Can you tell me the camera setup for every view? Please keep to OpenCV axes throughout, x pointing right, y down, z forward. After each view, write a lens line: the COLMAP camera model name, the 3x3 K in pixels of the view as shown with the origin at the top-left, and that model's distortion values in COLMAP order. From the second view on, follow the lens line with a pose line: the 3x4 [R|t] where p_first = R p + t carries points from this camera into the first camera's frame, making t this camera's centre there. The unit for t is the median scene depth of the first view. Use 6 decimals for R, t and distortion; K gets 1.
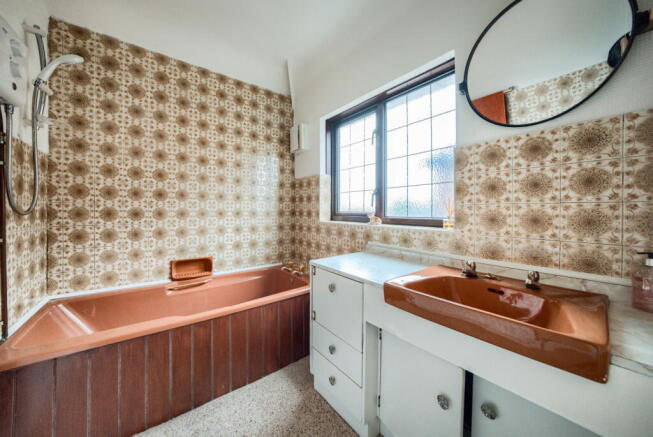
lens RADIAL K [[226.1, 0, 350.9], [0, 226.1, 213.6], [0, 0, 1]] dist [-0.024118, 0.001085]
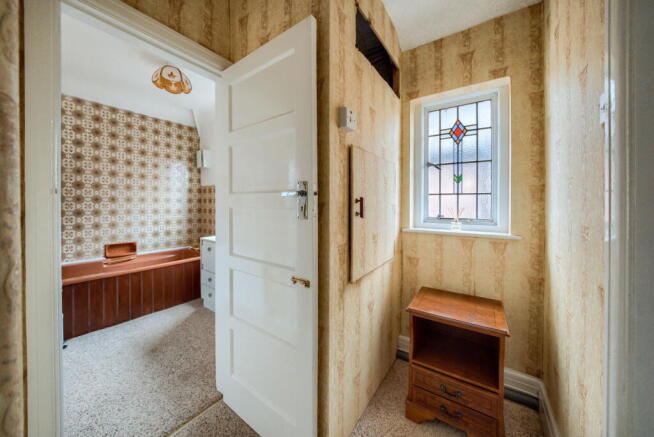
lens RADIAL K [[226.4, 0, 329.2], [0, 226.4, 206.3], [0, 0, 1]] dist [-0.024118, 0.001085]
pose [[0.978676, -0.005569, 0.205337, 0.300804], [0.006199, 0.999978, -0.002425, -0.024274], [-0.205319, 0.003647, 0.978688, -0.651081]]
